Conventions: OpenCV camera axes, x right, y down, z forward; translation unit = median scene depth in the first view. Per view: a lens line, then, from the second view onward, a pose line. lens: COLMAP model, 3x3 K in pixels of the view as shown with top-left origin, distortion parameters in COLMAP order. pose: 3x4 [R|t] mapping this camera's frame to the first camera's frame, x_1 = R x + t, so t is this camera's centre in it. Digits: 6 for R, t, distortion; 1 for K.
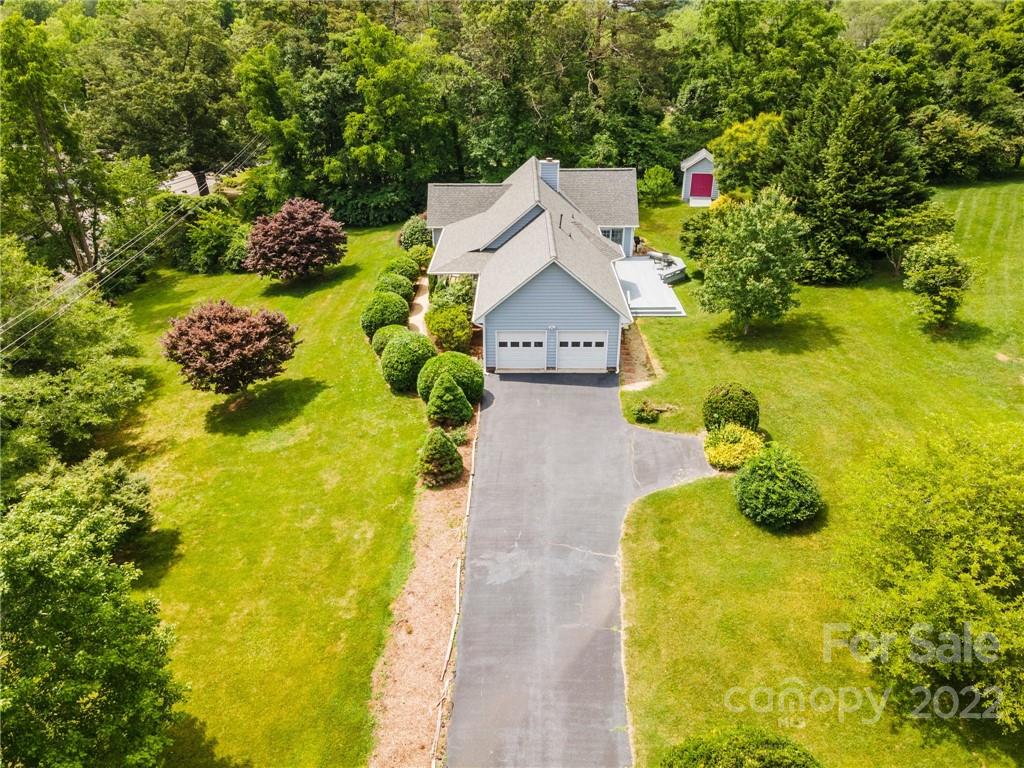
lens RADIAL K [[739.1, 0, 512.0], [0, 739.1, 384.0], [0, 0, 1]] dist [0.029801, 0.006069]
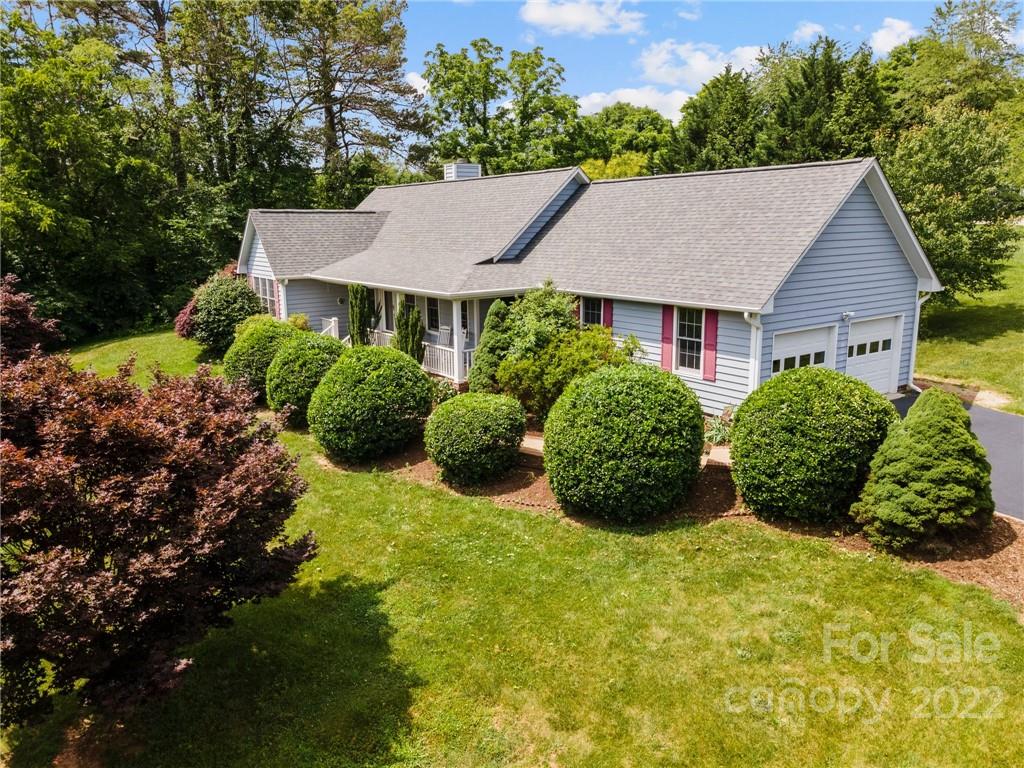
lens RADIAL K [[739.1, 0, 512.0], [0, 739.1, 384.0], [0, 0, 1]] dist [0.029801, 0.006069]
pose [[0.803841, -0.127091, 0.581108, -0.351096], [0.272411, 0.947100, -0.169688, -0.007925], [-0.528802, 0.294703, 0.795939, 0.617832]]
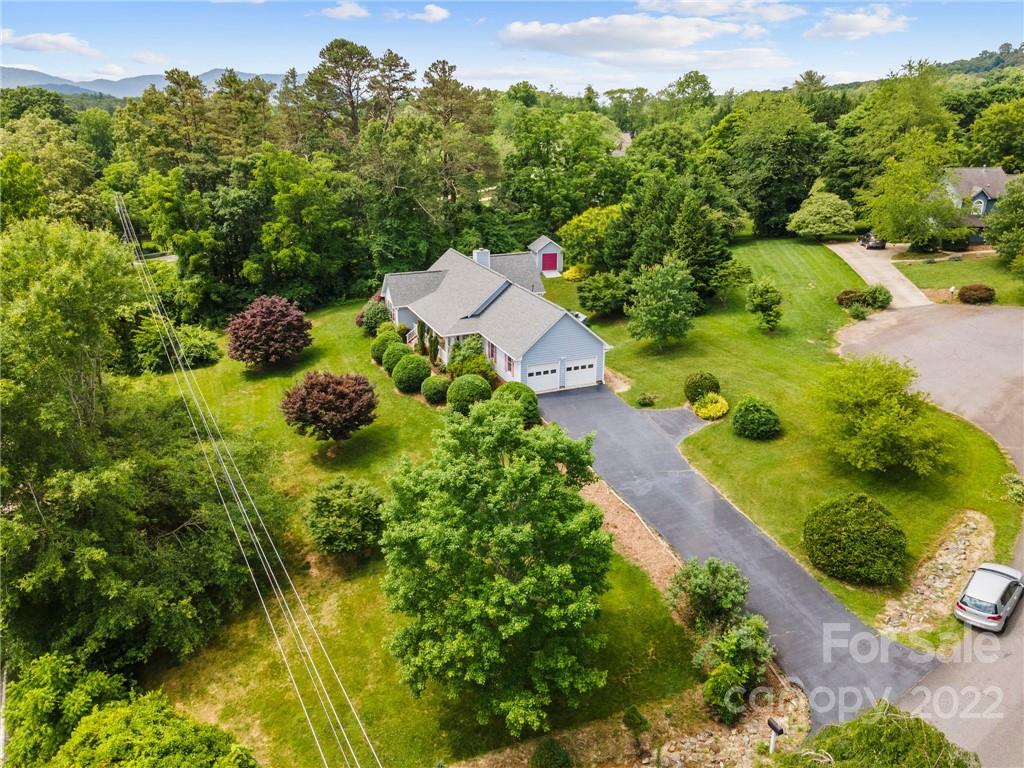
lens RADIAL K [[739.1, 0, 512.0], [0, 739.1, 384.0], [0, 0, 1]] dist [0.029801, 0.006069]
pose [[0.920499, -0.132265, 0.367679, -0.487560], [0.172913, 0.981703, -0.079747, 0.061073], [-0.350404, 0.136983, 0.926527, -0.259597]]
